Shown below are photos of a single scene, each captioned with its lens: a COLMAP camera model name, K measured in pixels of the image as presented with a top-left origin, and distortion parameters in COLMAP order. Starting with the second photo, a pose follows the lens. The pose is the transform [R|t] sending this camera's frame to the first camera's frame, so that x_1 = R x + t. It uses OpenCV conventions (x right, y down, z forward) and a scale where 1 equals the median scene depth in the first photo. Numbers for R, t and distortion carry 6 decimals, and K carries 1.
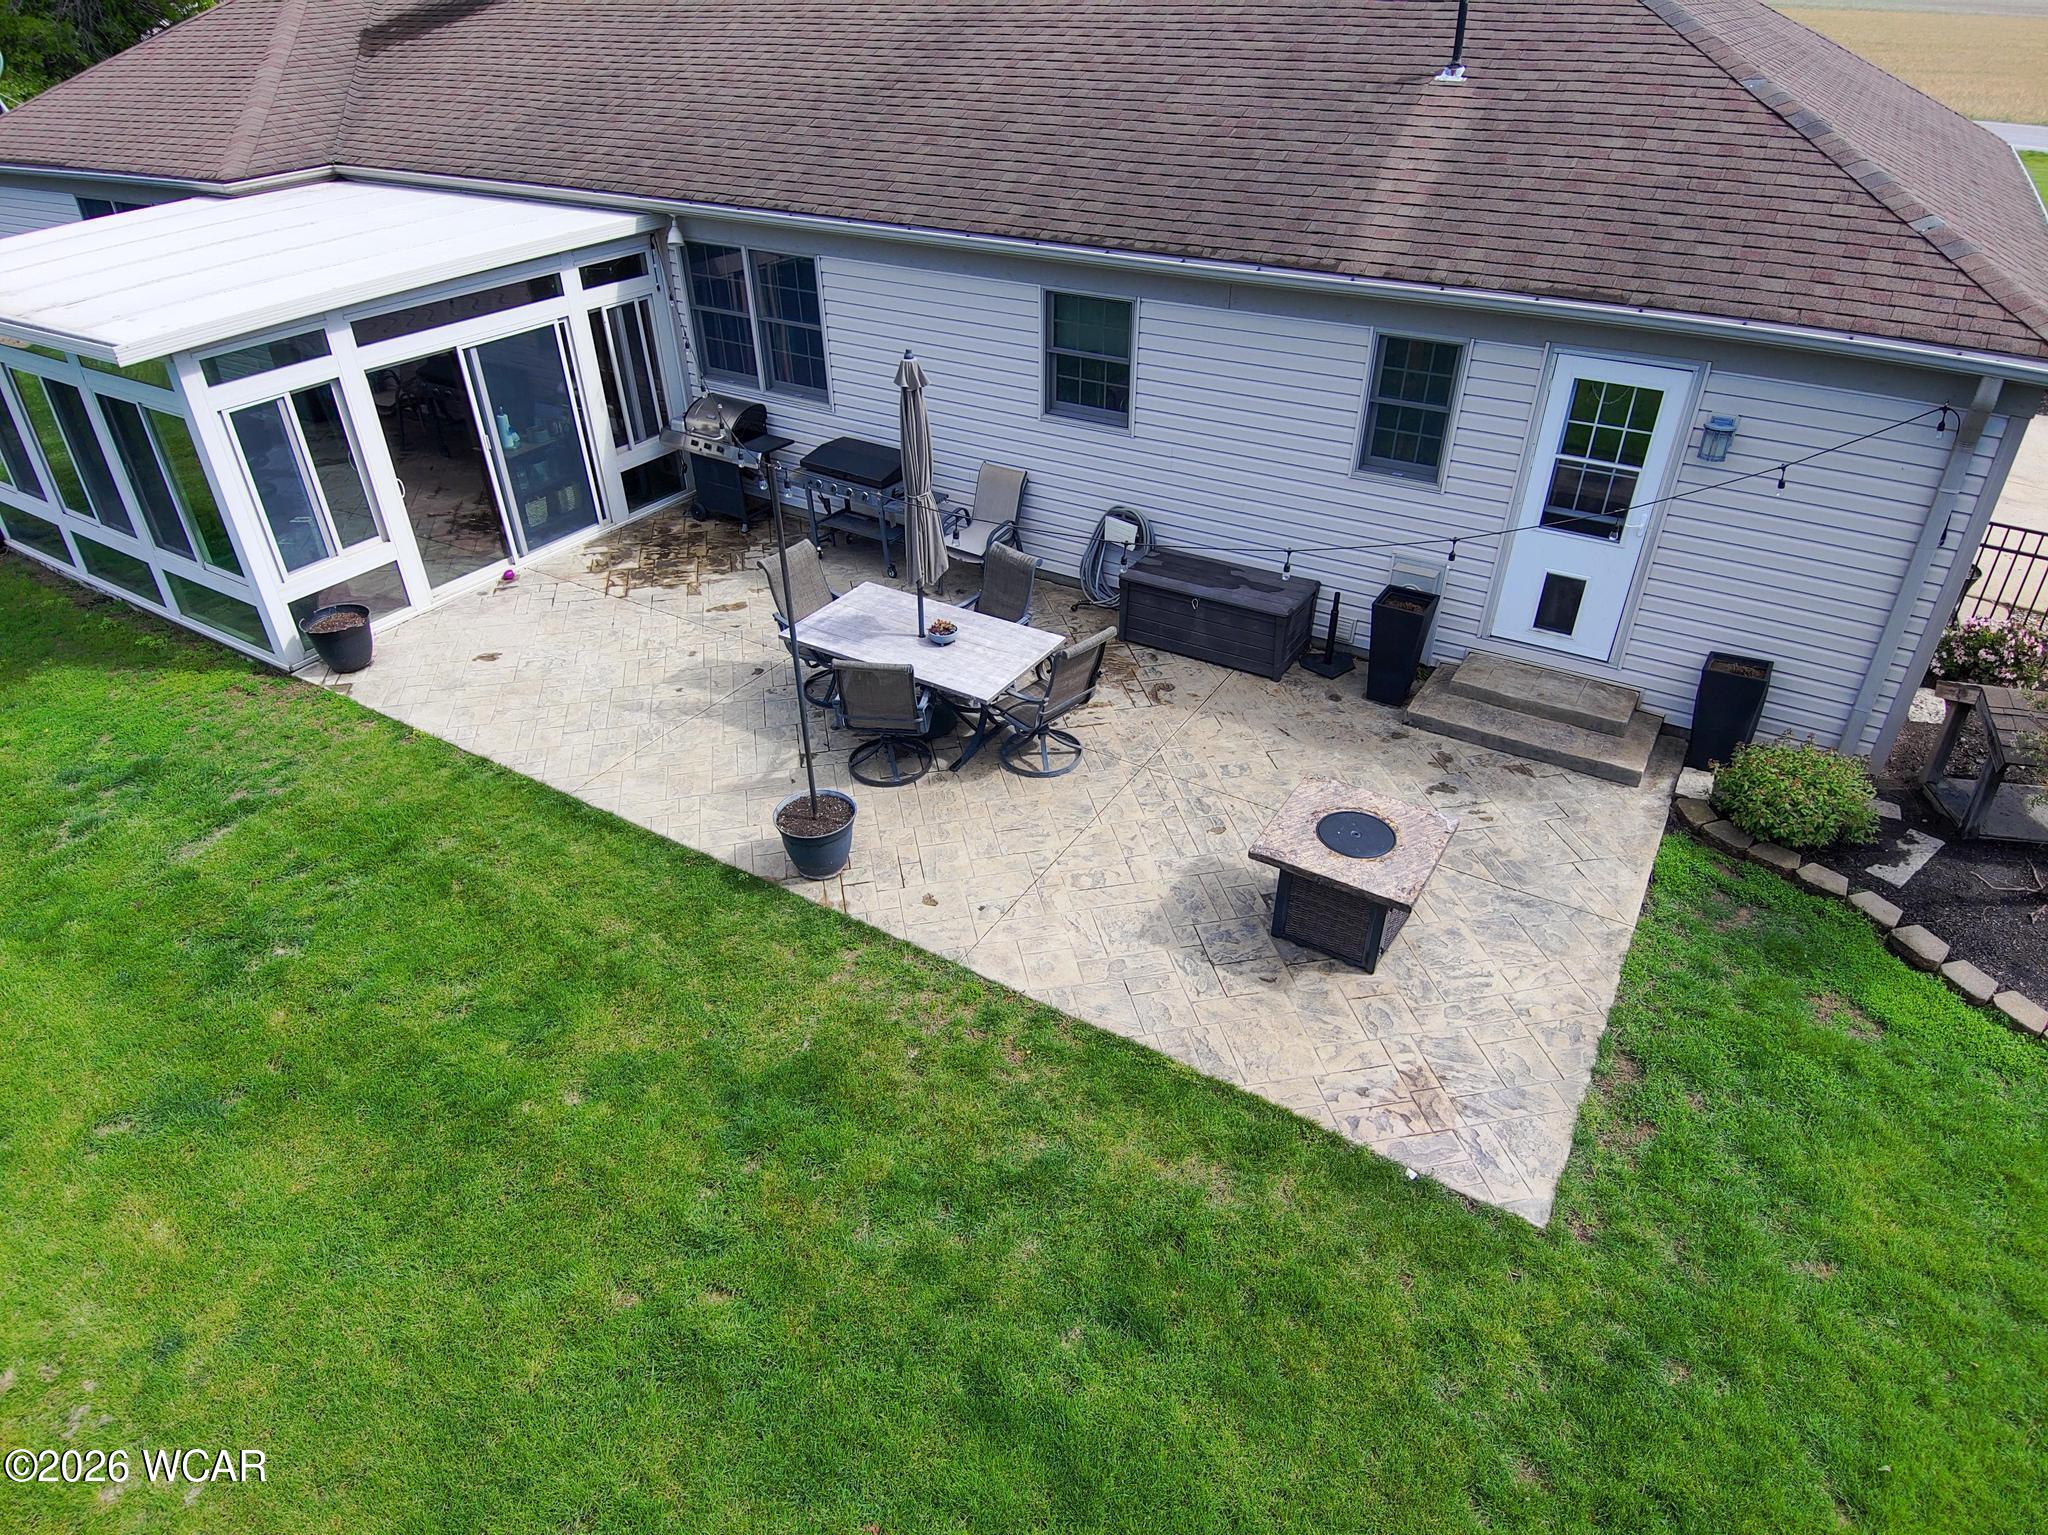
lens RADIAL K [[1203.9, 0, 1021.7], [0, 1203.9, 762.4], [0, 0, 1]] dist [0.083901, -0.108470]
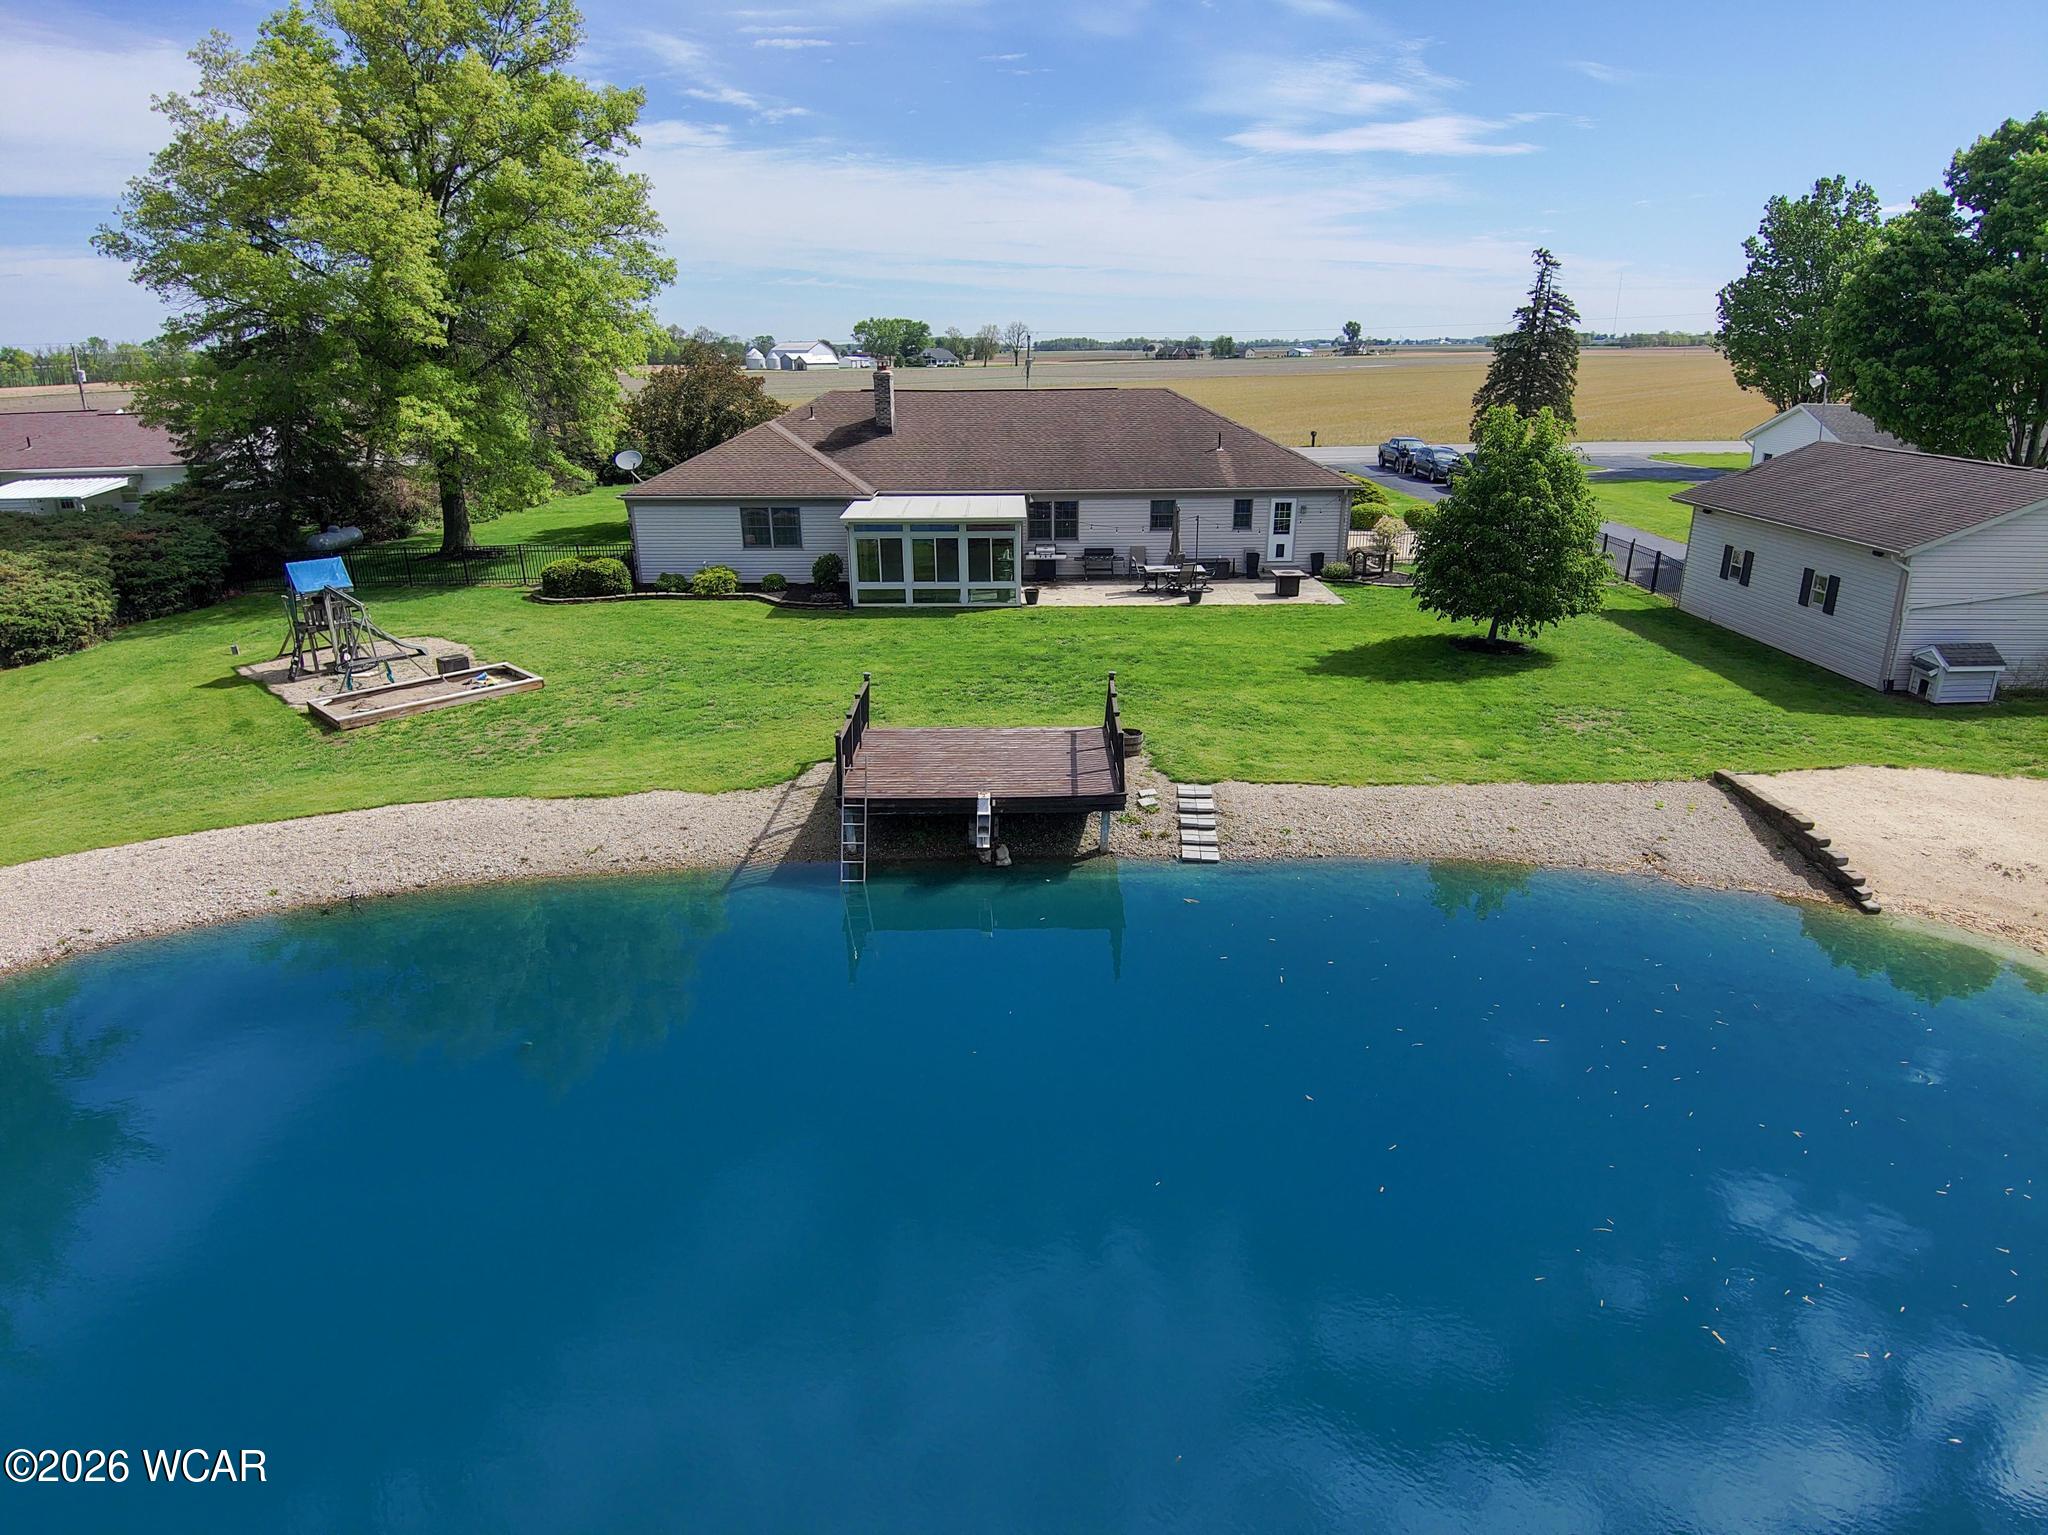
lens RADIAL K [[1203.9, 0, 1021.7], [0, 1203.9, 762.4], [0, 0, 1]] dist [0.083901, -0.108470]
pose [[0.852529, -0.168199, 0.494877, -2.877163], [0.291188, 0.939107, -0.182447, 1.208779], [-0.434056, 0.299643, 0.849594, -2.295724]]
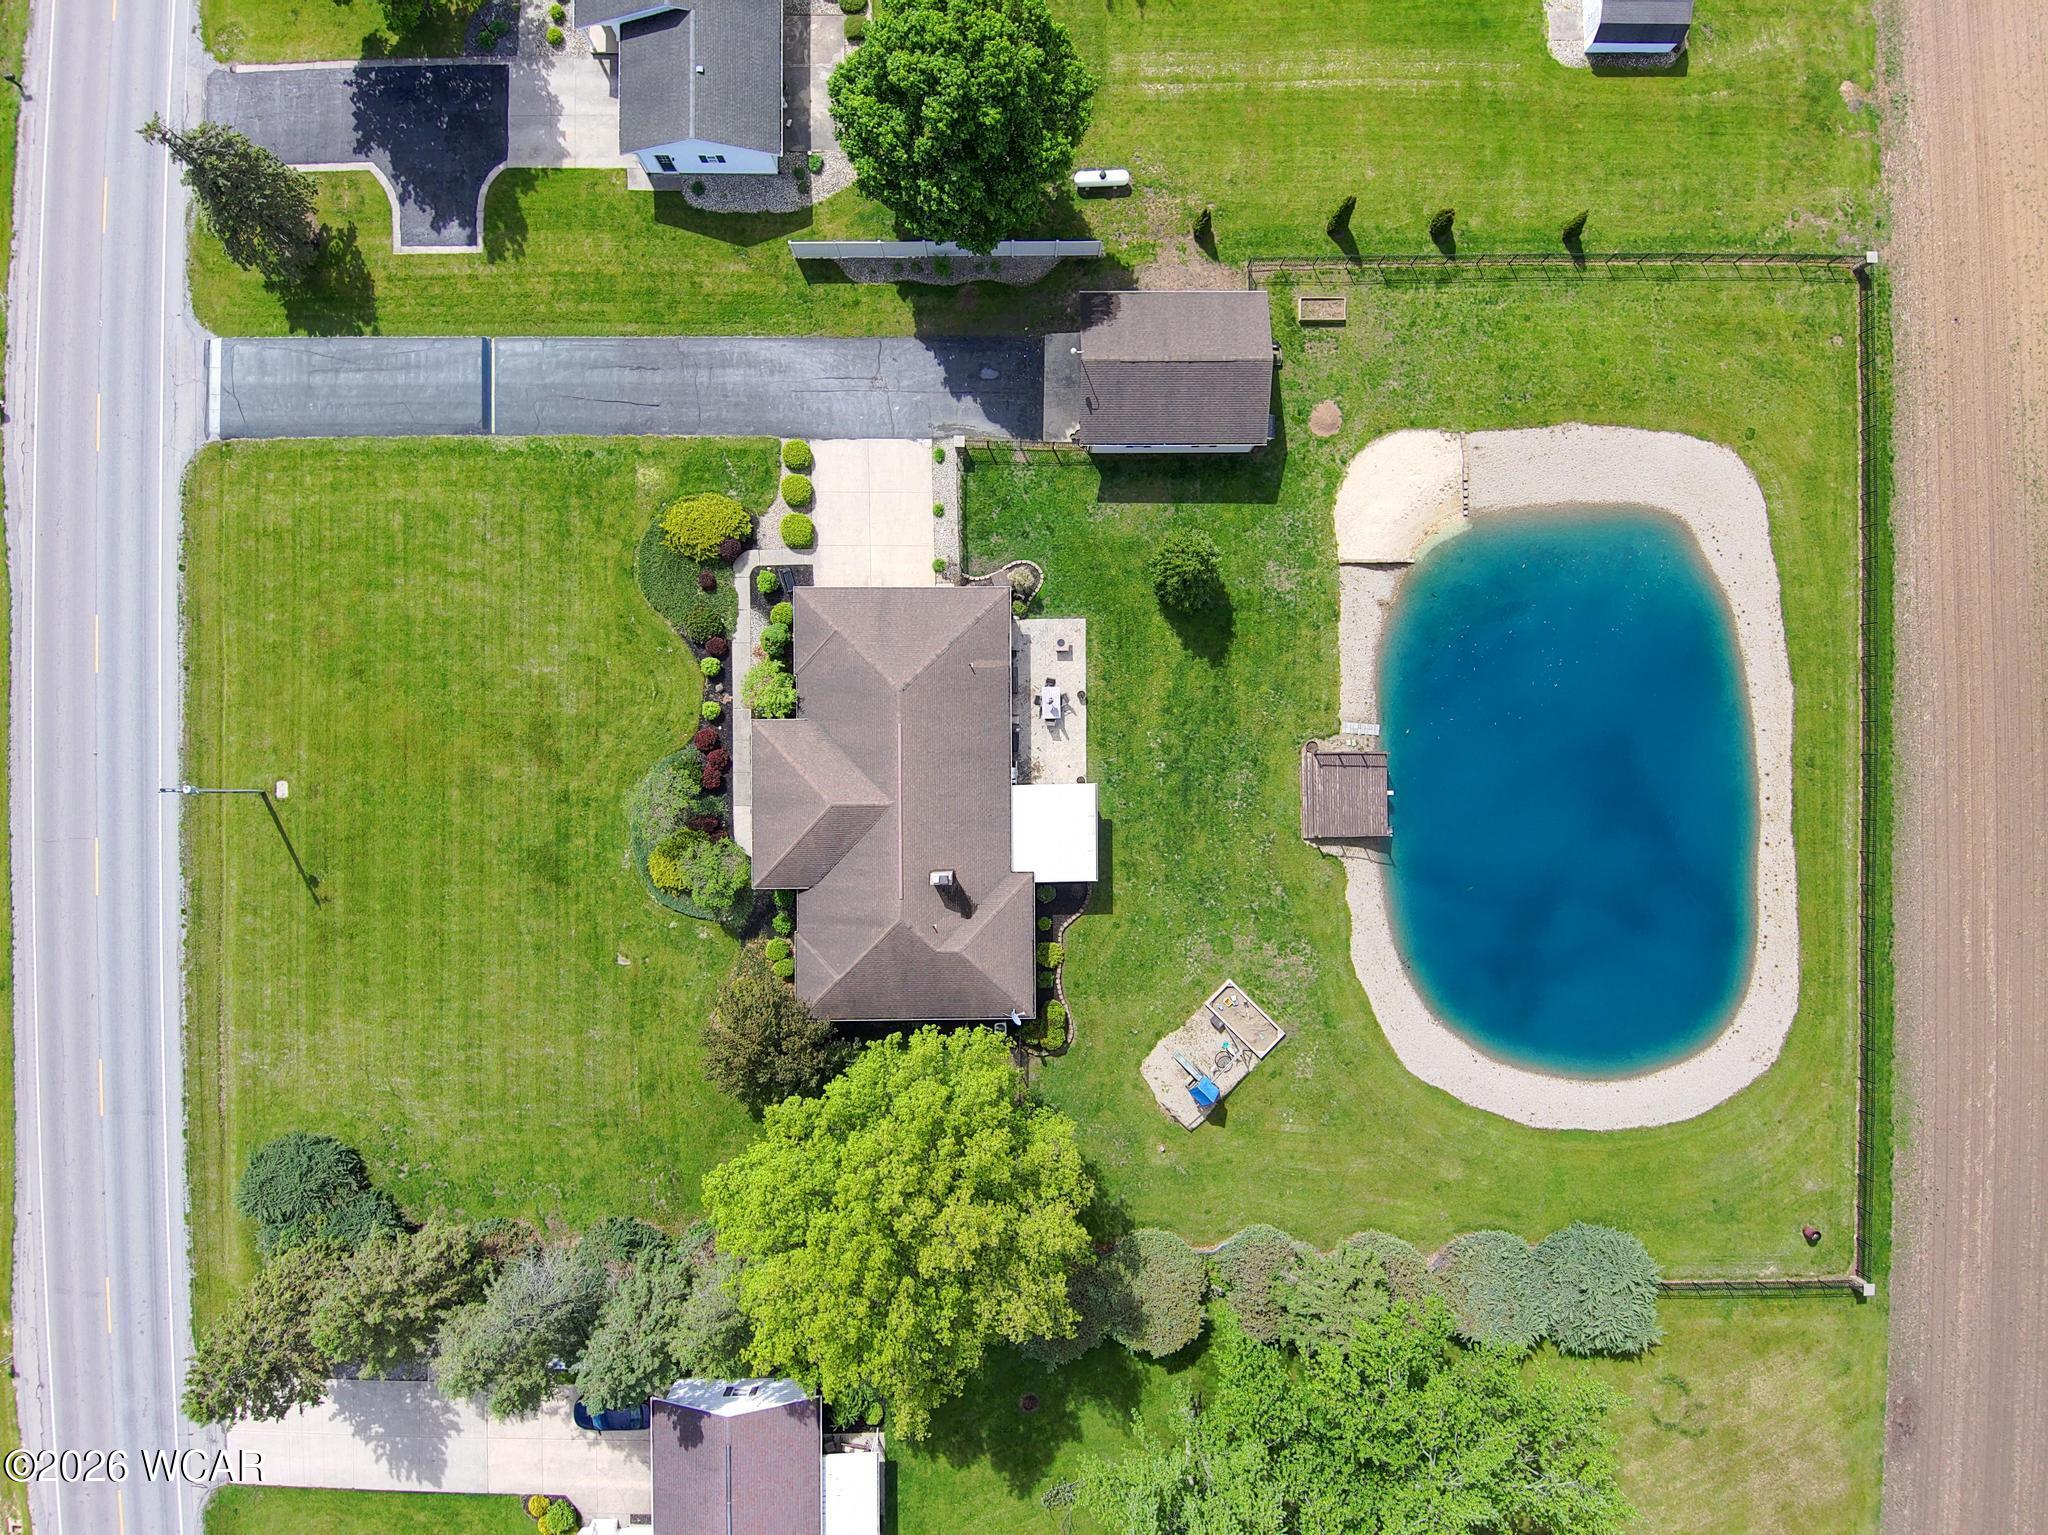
lens RADIAL K [[1203.9, 0, 1021.7], [0, 1203.9, 762.4], [0, 0, 1]] dist [0.083901, -0.108470]
pose [[-0.533641, -0.845697, 0.004888, -0.354100], [0.464901, -0.288518, 0.837033, -7.063433], [-0.706466, 0.448948, 0.547130, -3.075667]]
